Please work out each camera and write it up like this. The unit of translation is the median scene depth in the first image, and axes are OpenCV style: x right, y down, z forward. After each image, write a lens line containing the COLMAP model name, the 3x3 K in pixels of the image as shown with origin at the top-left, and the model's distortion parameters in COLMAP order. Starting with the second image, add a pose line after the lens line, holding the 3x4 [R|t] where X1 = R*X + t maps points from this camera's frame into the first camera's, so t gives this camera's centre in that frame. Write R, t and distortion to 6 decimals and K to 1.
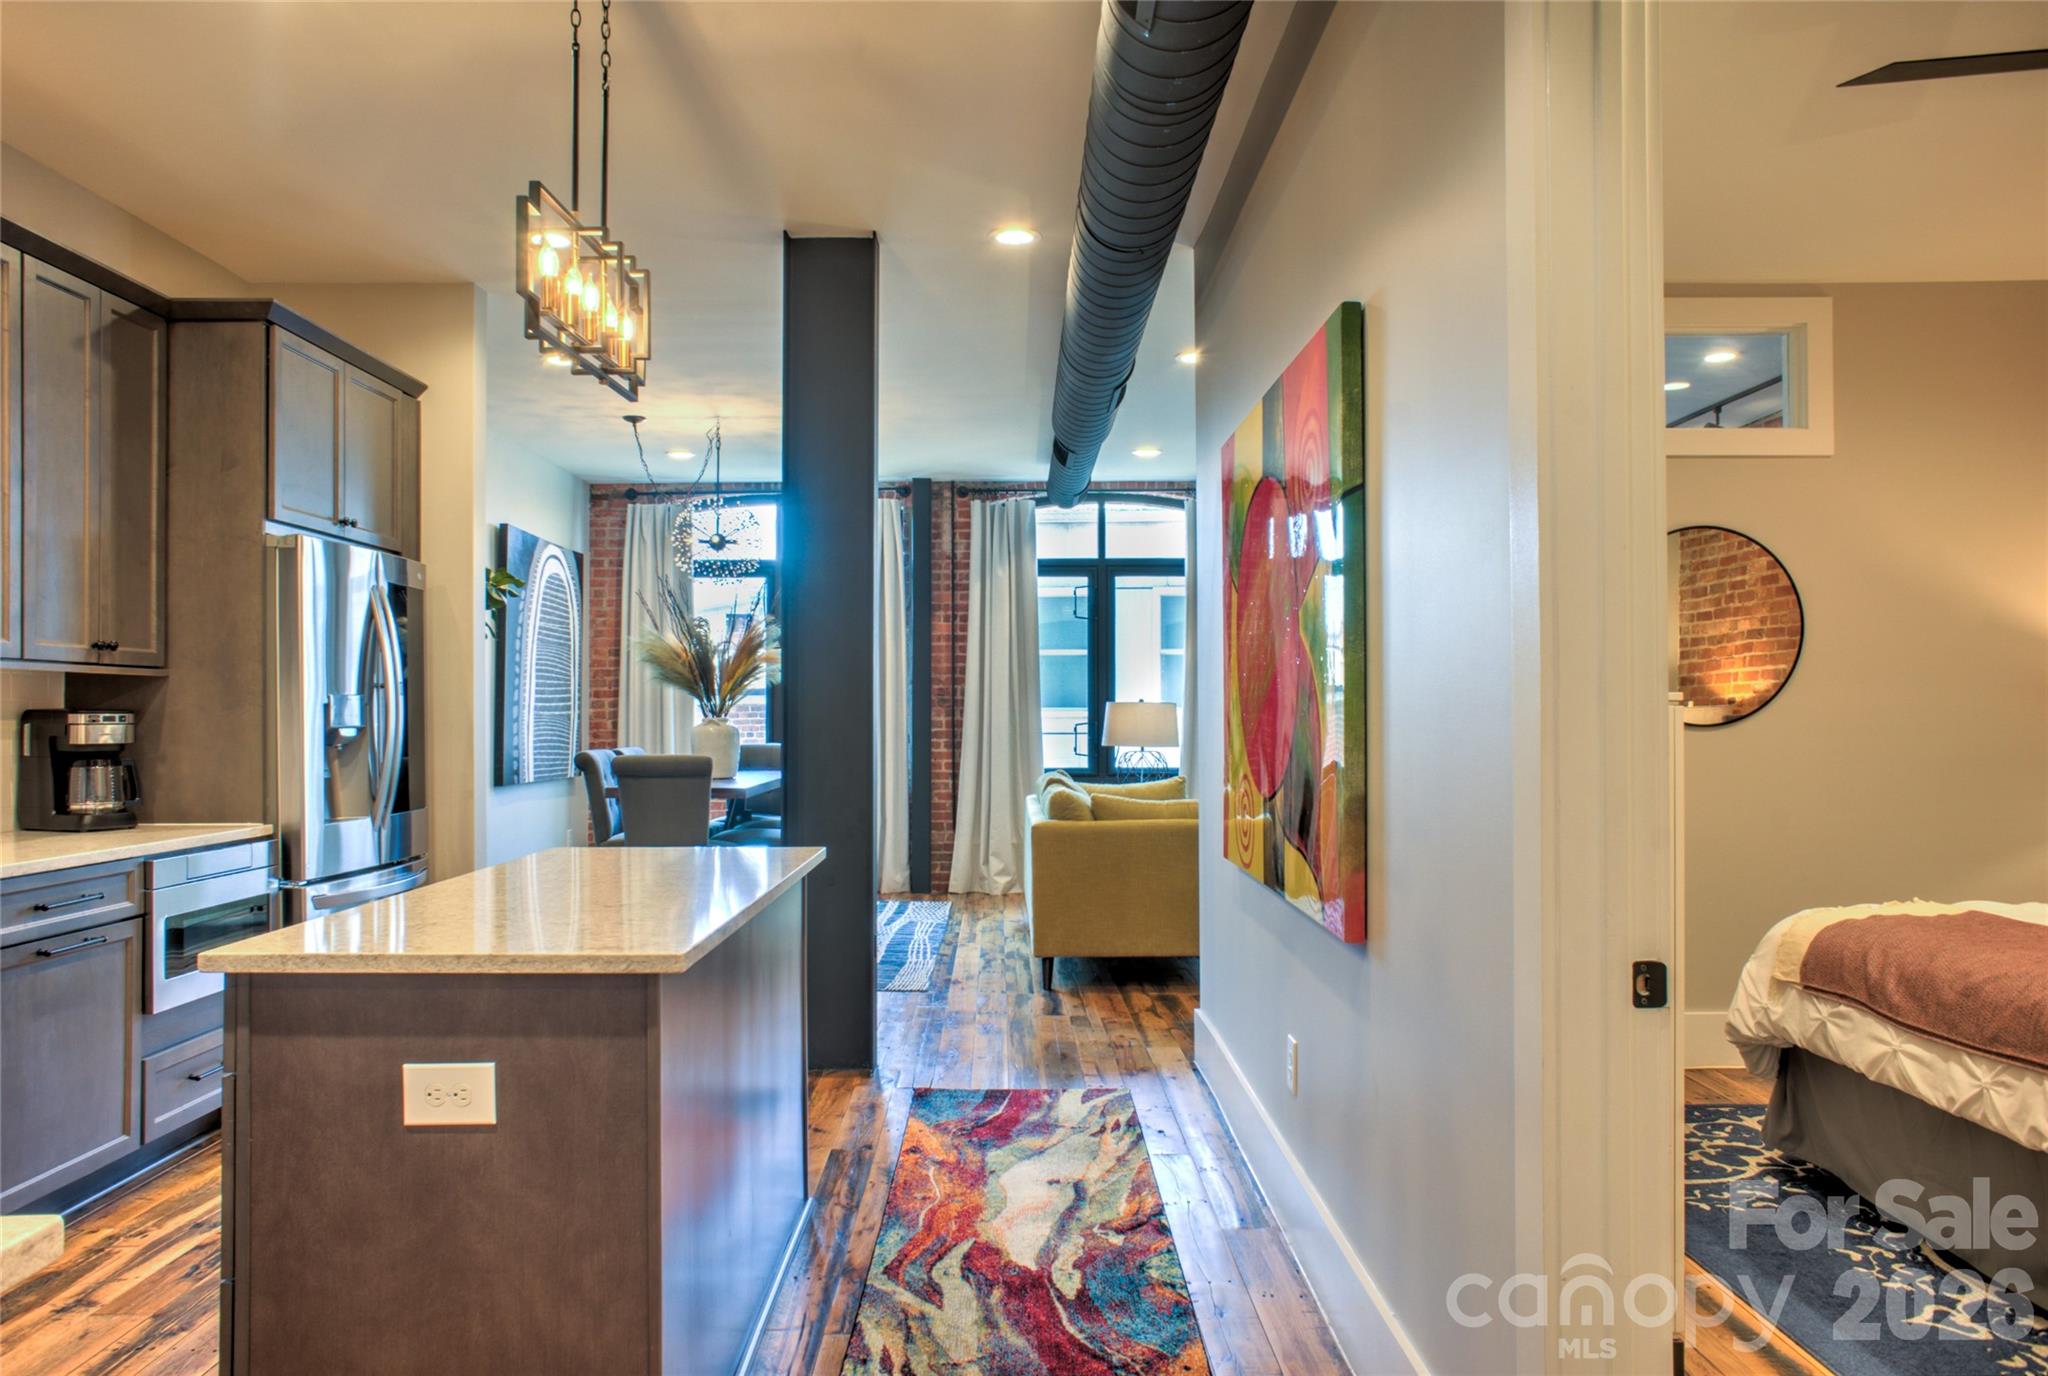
lens RADIAL K [[1424.4, 0, 1013.2], [0, 1424.4, 708.0], [0, 0, 1]] dist [-0.069891, 0.097888]
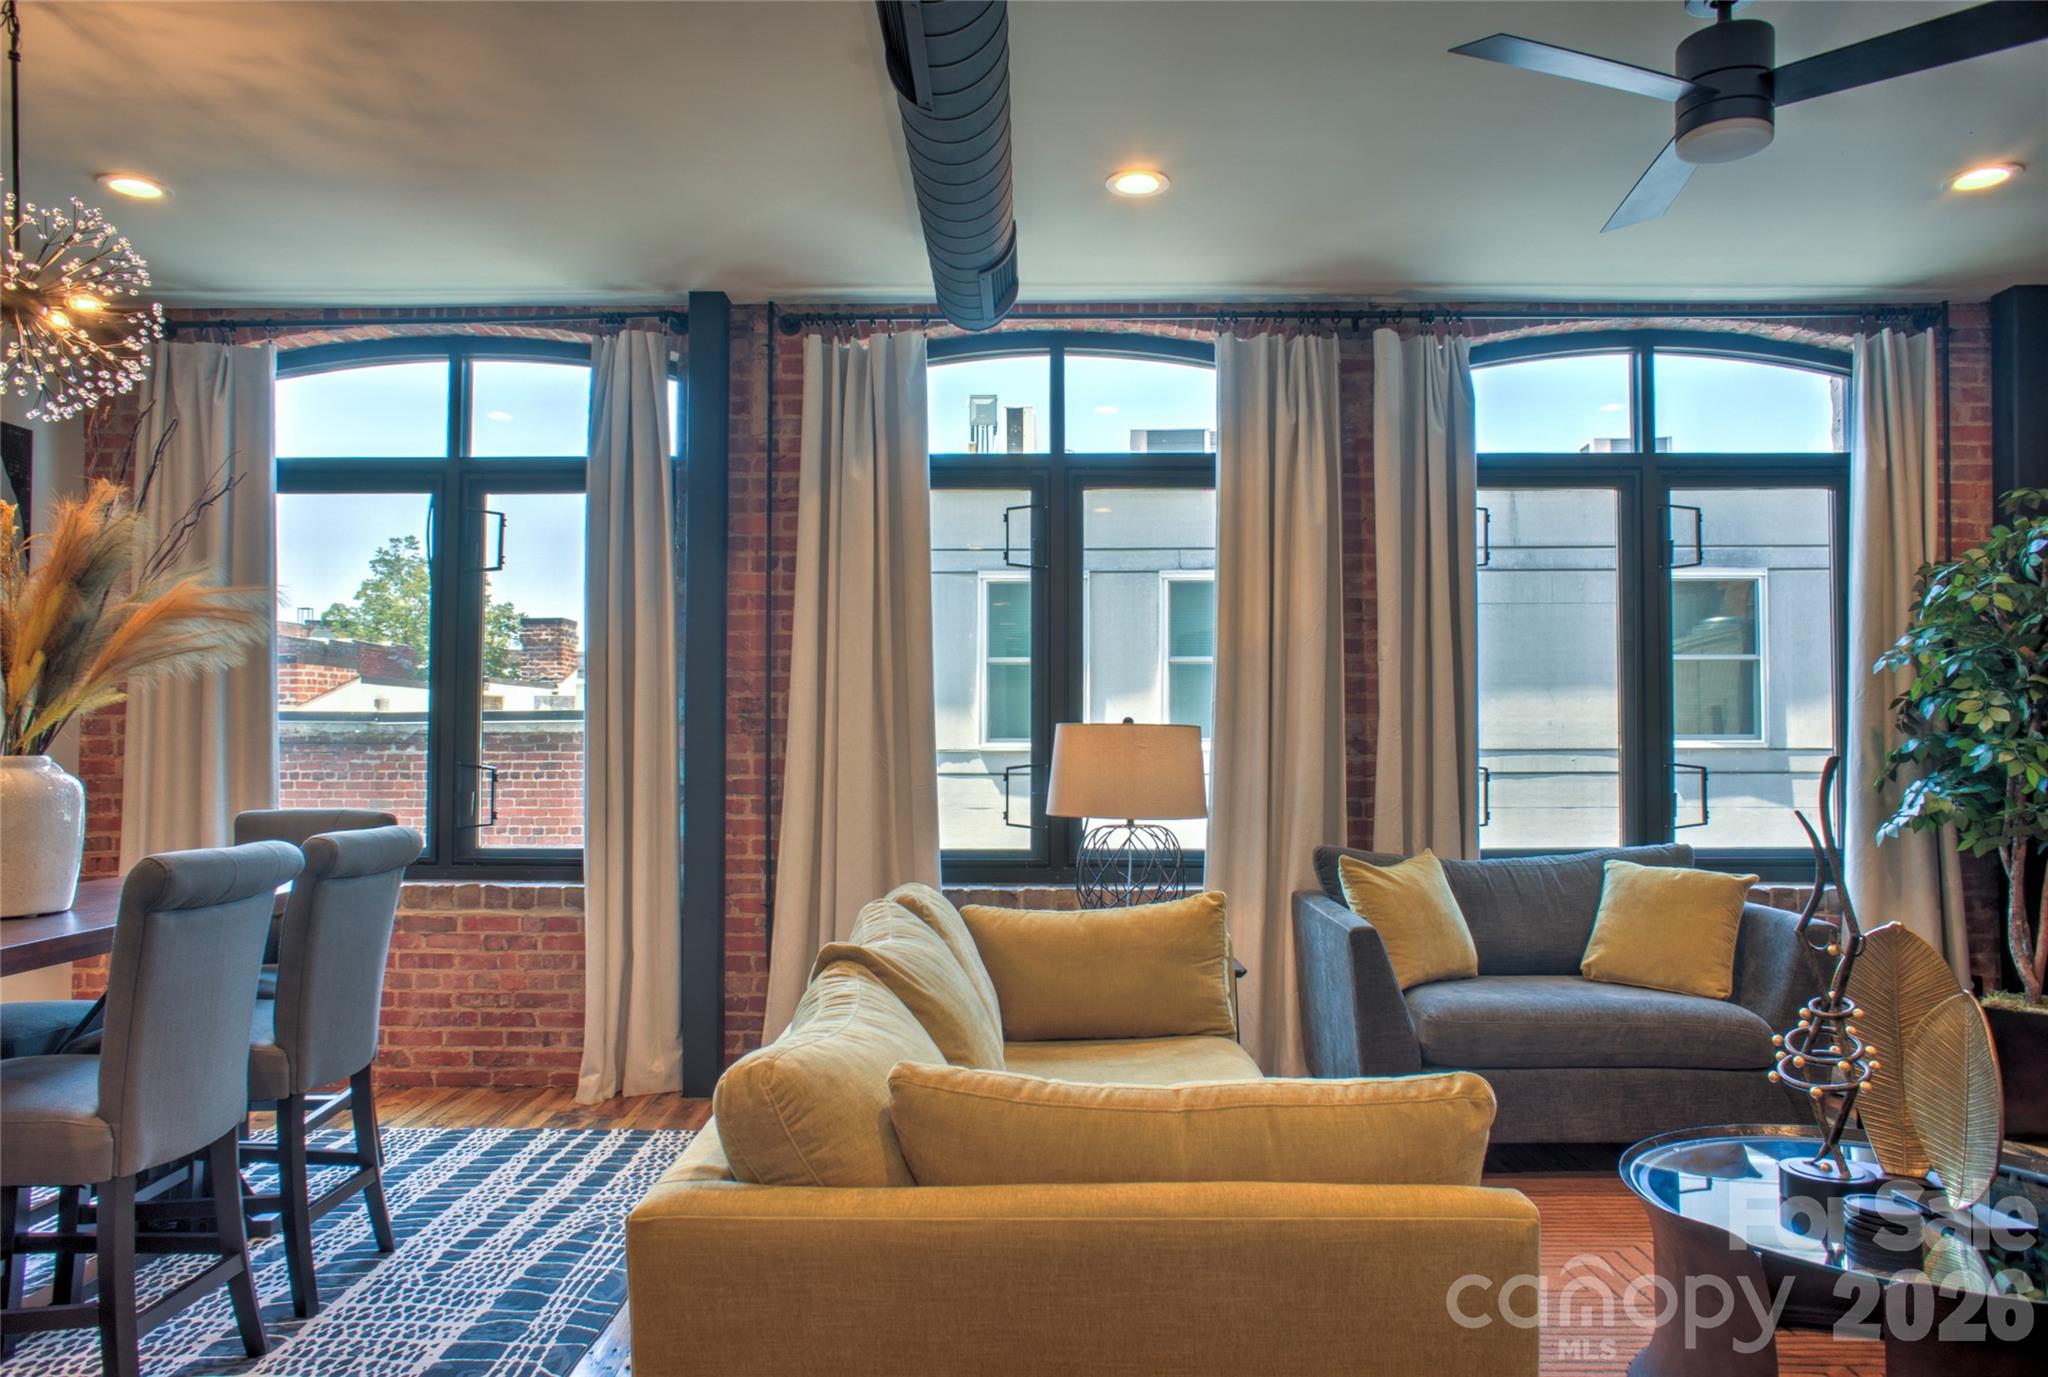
lens RADIAL K [[1392.2, 0, 1027.4], [0, 1392.2, 719.1], [0, 0, 1]] dist [-0.071425, 0.092265]
pose [[0.999997, 0.001658, 0.001816, 0.070667], [-0.001628, 0.999866, -0.016309, 0.002666], [-0.001843, 0.016306, 0.999865, 0.677073]]
